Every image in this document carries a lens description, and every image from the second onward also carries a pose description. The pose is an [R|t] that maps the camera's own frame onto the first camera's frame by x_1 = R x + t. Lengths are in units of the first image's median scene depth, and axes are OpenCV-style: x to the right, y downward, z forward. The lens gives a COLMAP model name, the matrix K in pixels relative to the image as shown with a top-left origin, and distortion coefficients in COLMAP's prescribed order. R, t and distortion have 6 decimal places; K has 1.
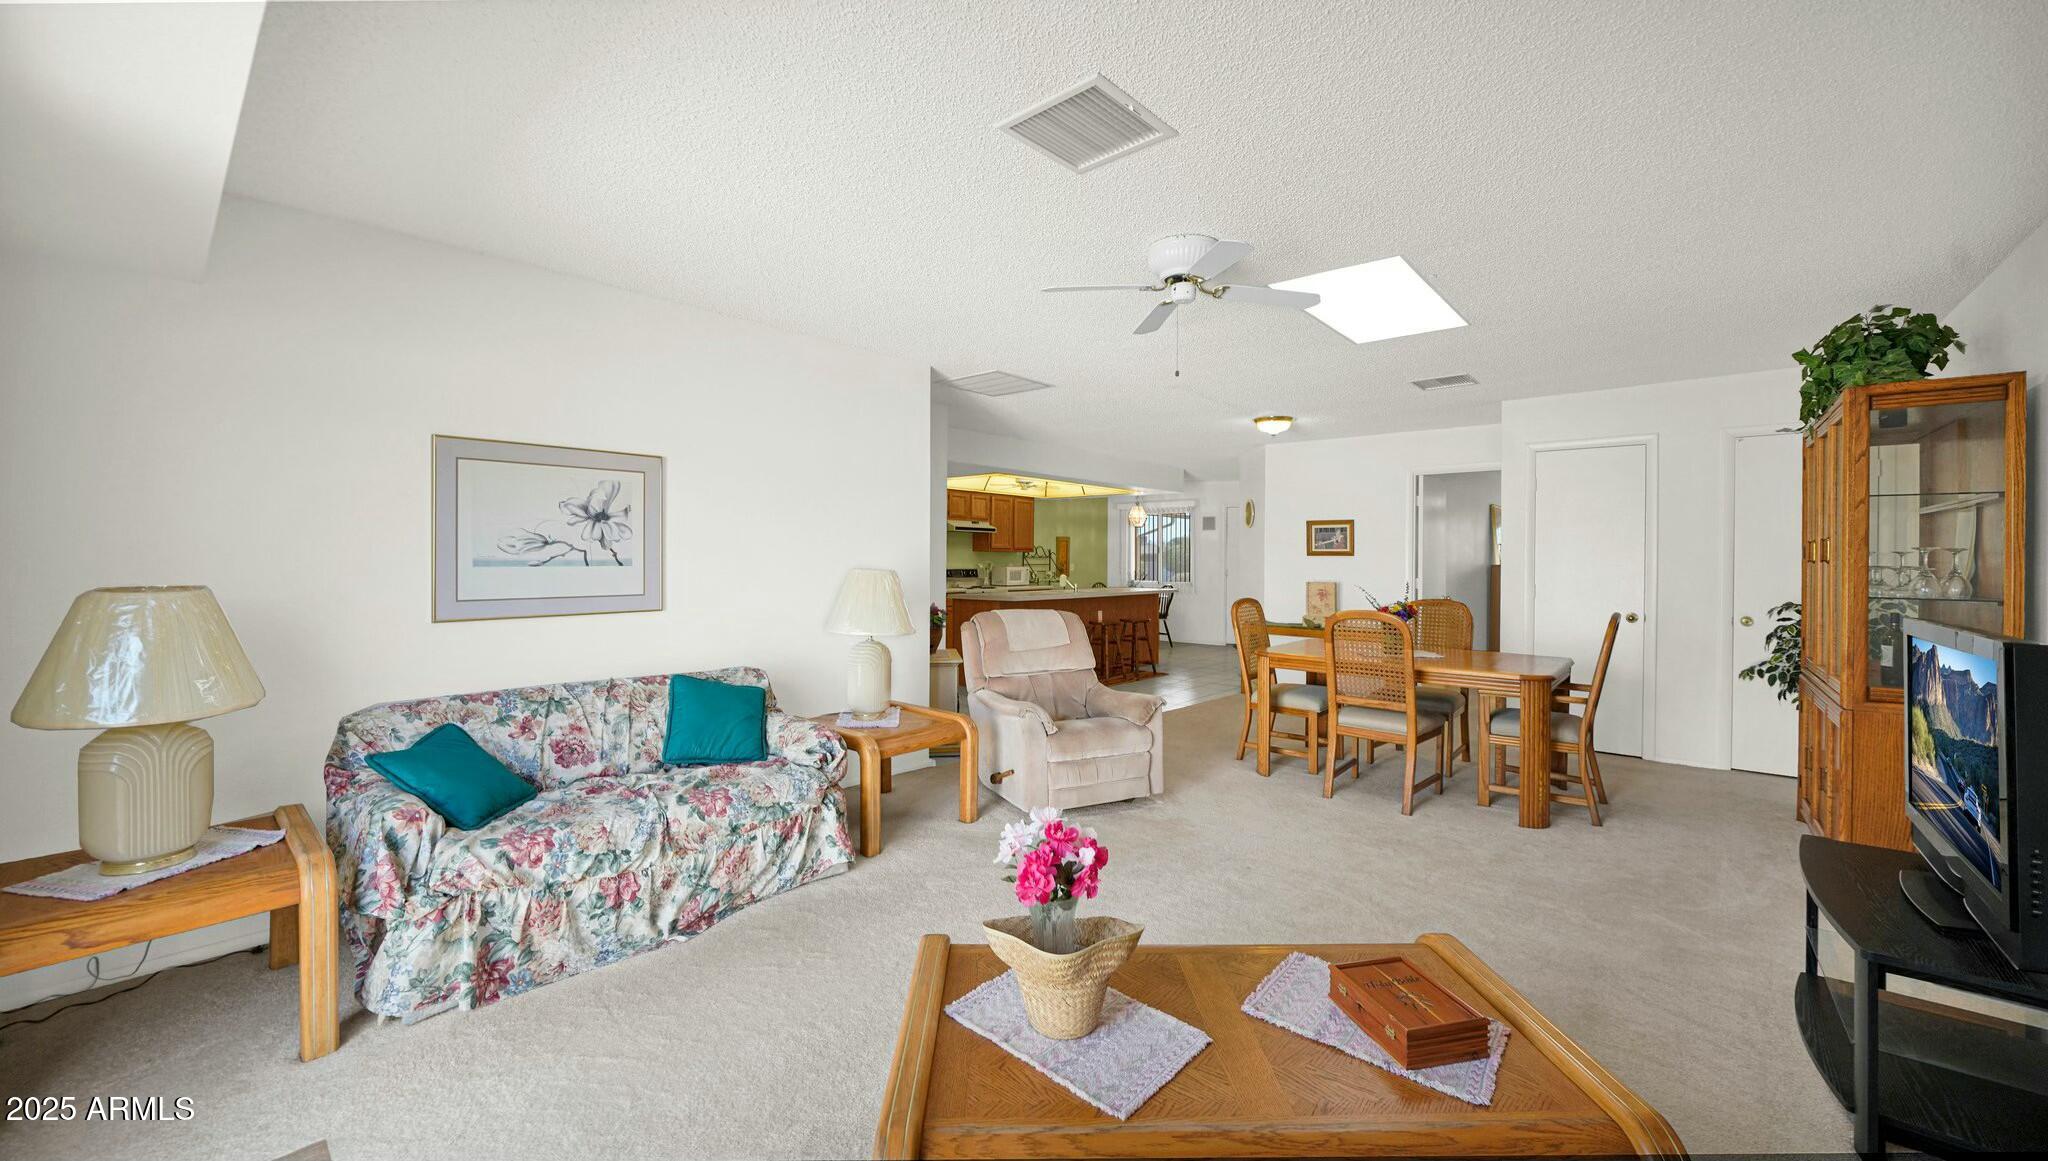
lens RADIAL K [[782.7, 0, 1022.2], [0, 782.7, 562.5], [0, 0, 1]] dist [0.000672, 0.000006]
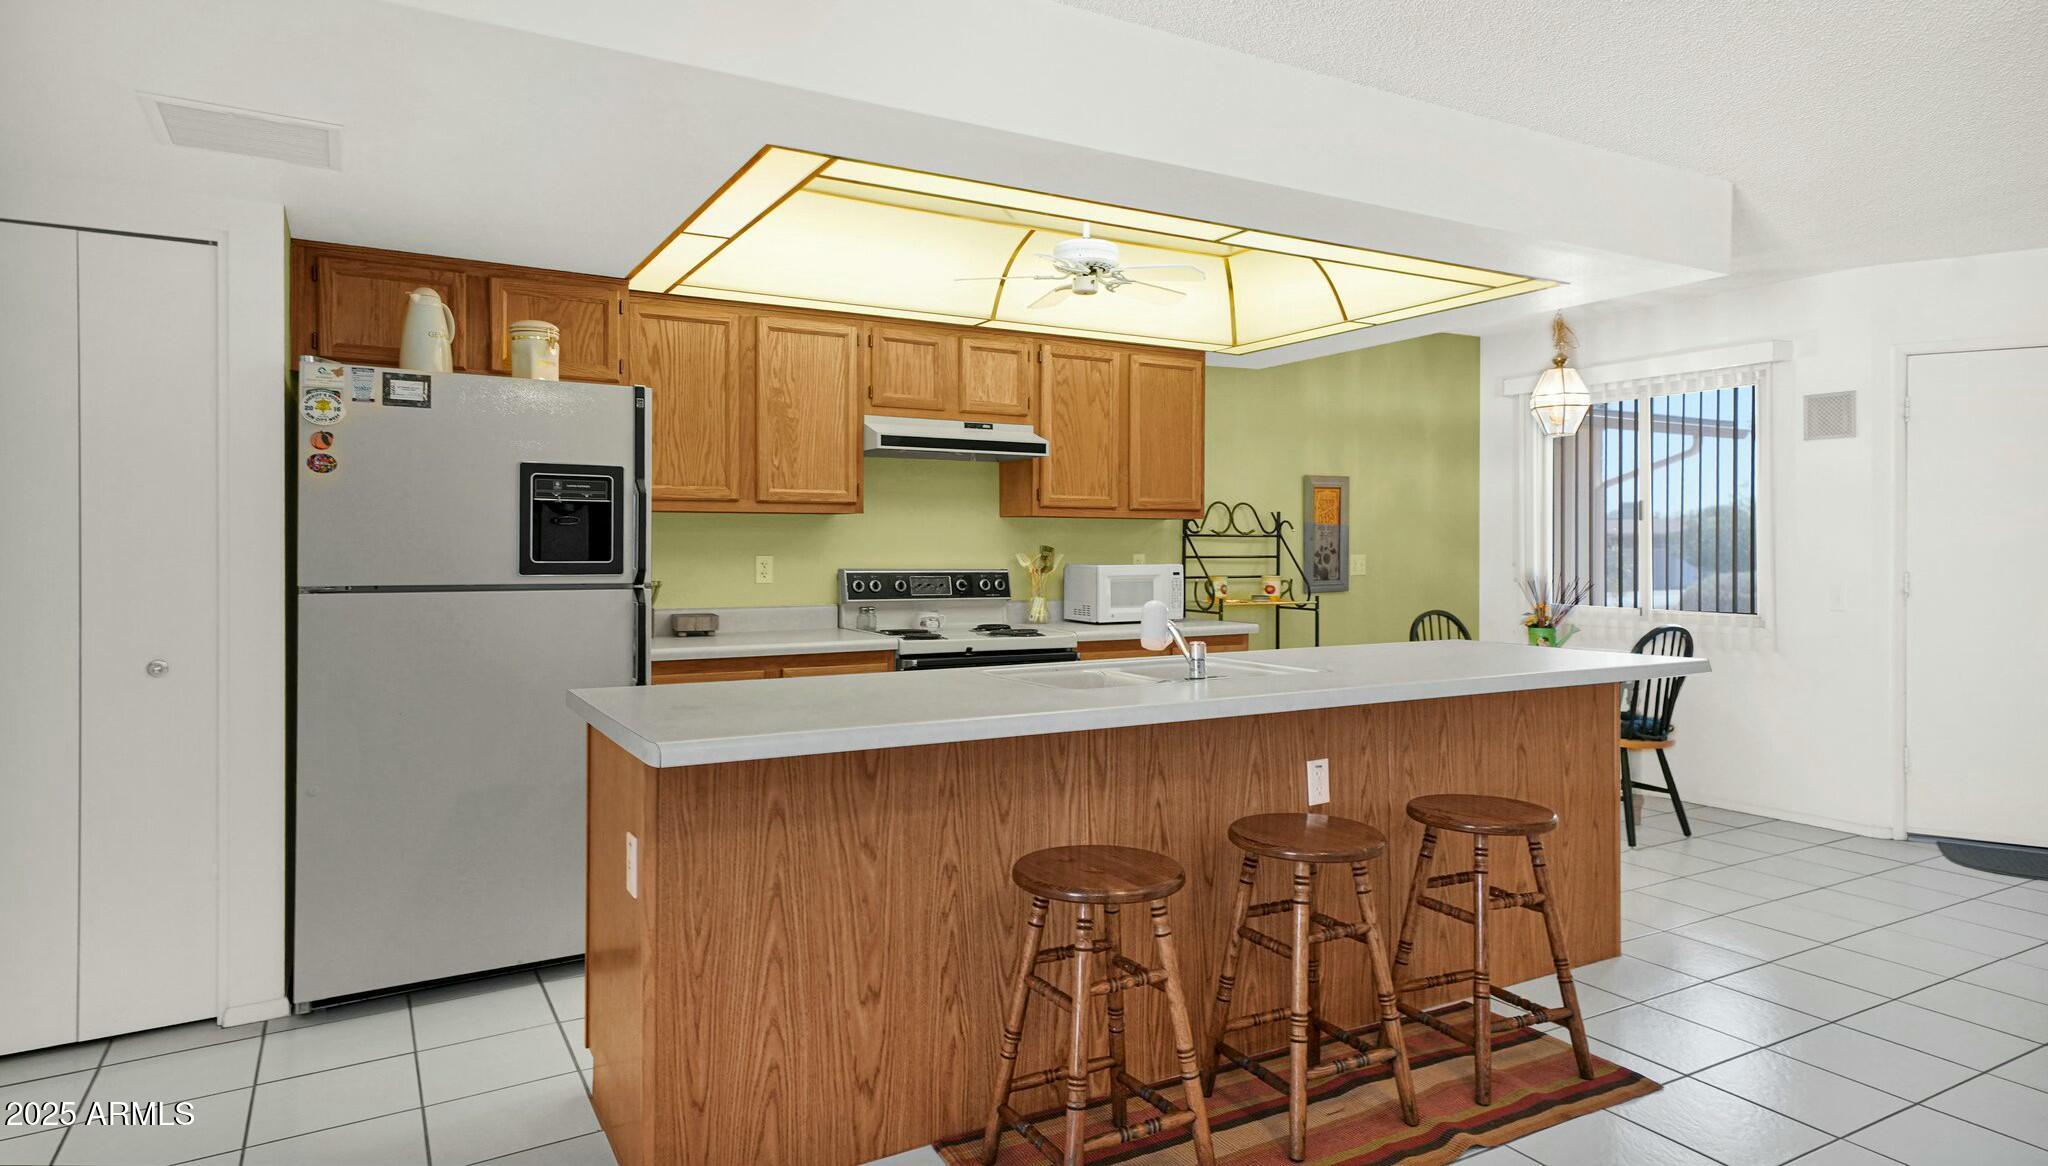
lens RADIAL K [[1162.0, 0, 1028.7], [0, 1162.0, 553.2], [0, 0, 1]] dist [0.015870, -0.001509]
pose [[0.945332, -0.002050, -0.326104, 0.110445], [0.001786, 0.999998, -0.001109, 0.001702], [0.326106, 0.000466, 0.945333, 0.550861]]
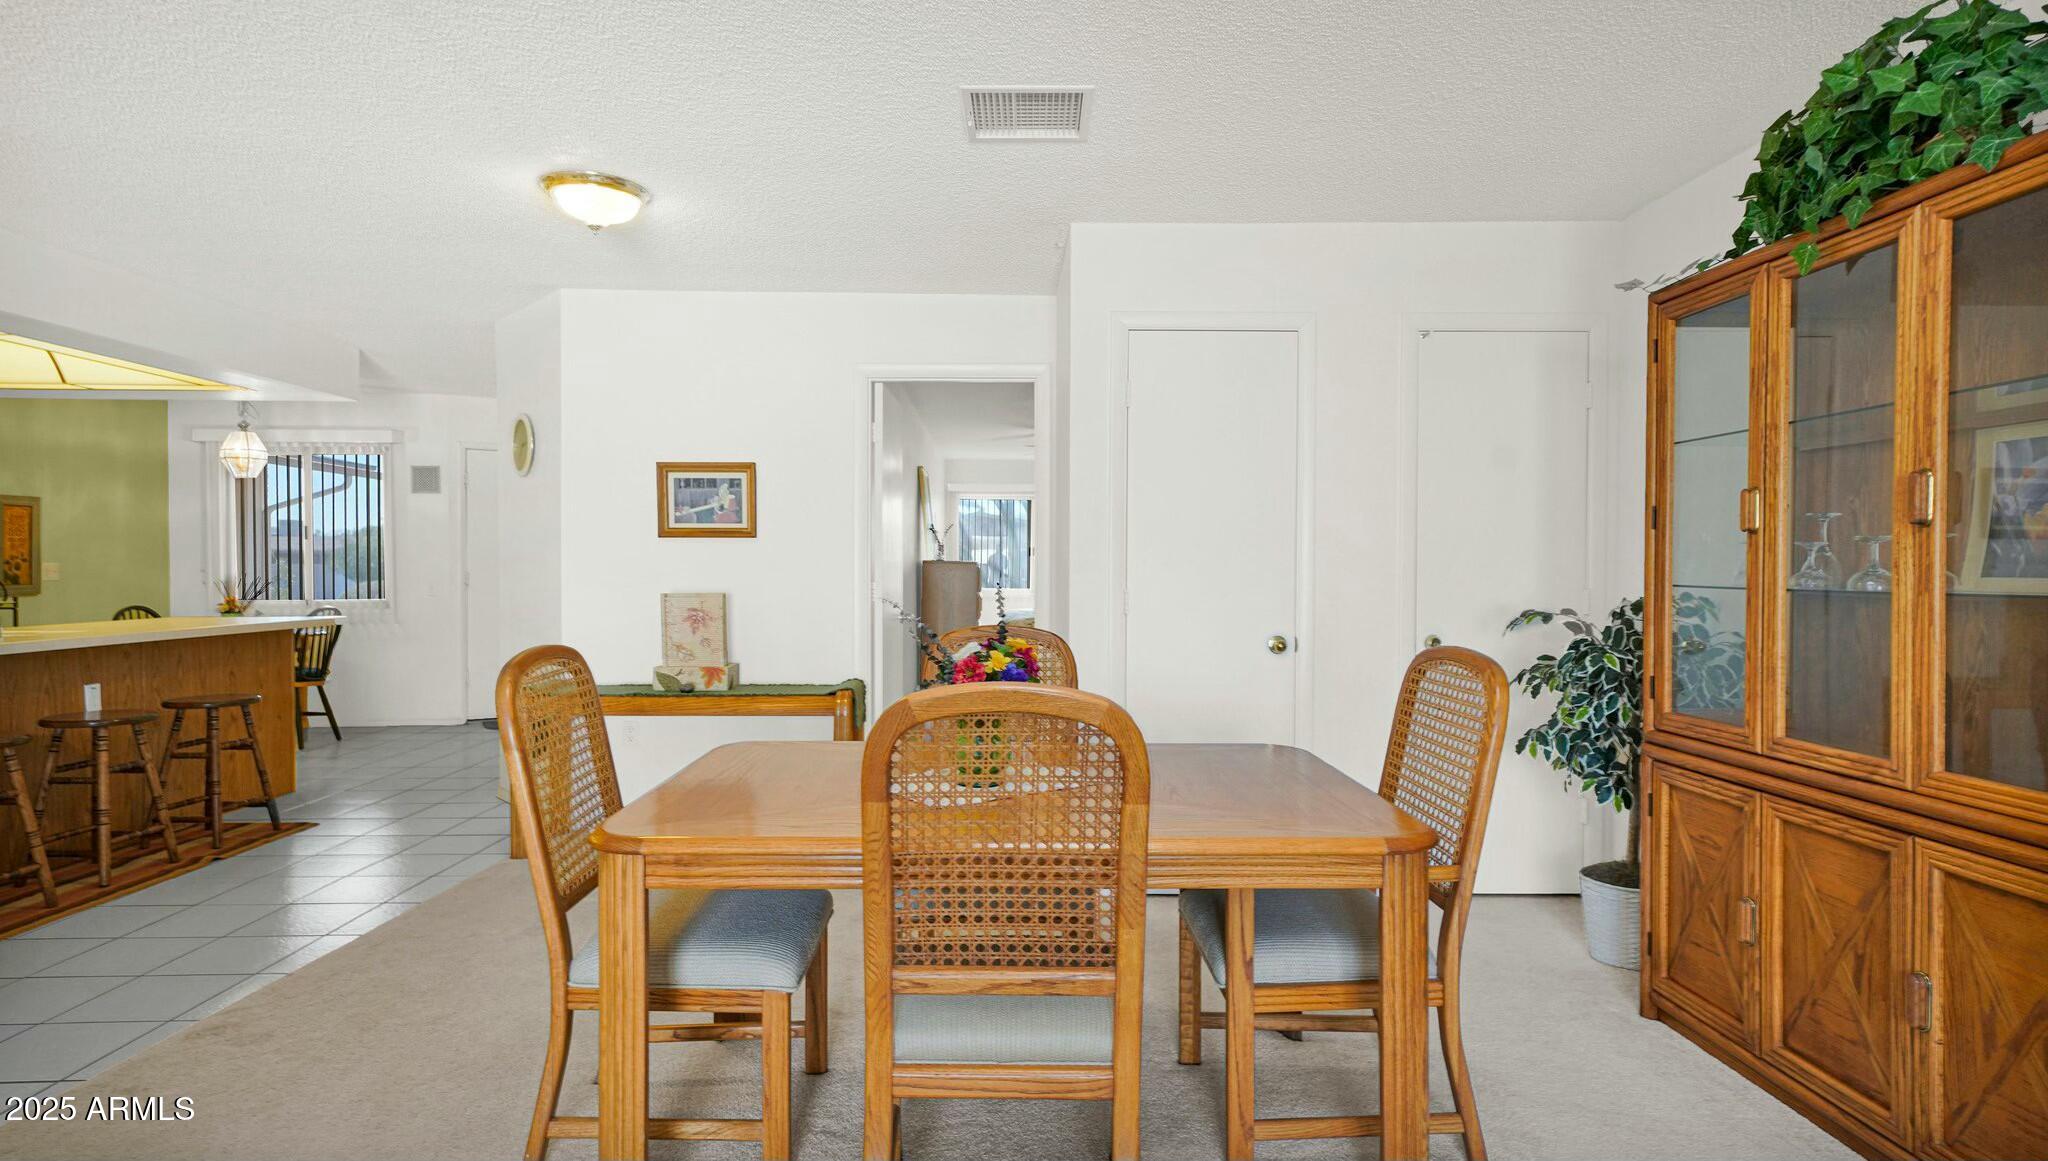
lens RADIAL K [[1076.9, 0, 1027.8], [0, 1076.9, 581.3], [0, 0, 1]] dist [0.014708, 0.000915]
pose [[0.740017, -0.012794, 0.672466, 0.068908], [0.005098, 0.999897, 0.013413, 0.007467], [-0.672568, -0.006498, 0.740006, 0.275296]]
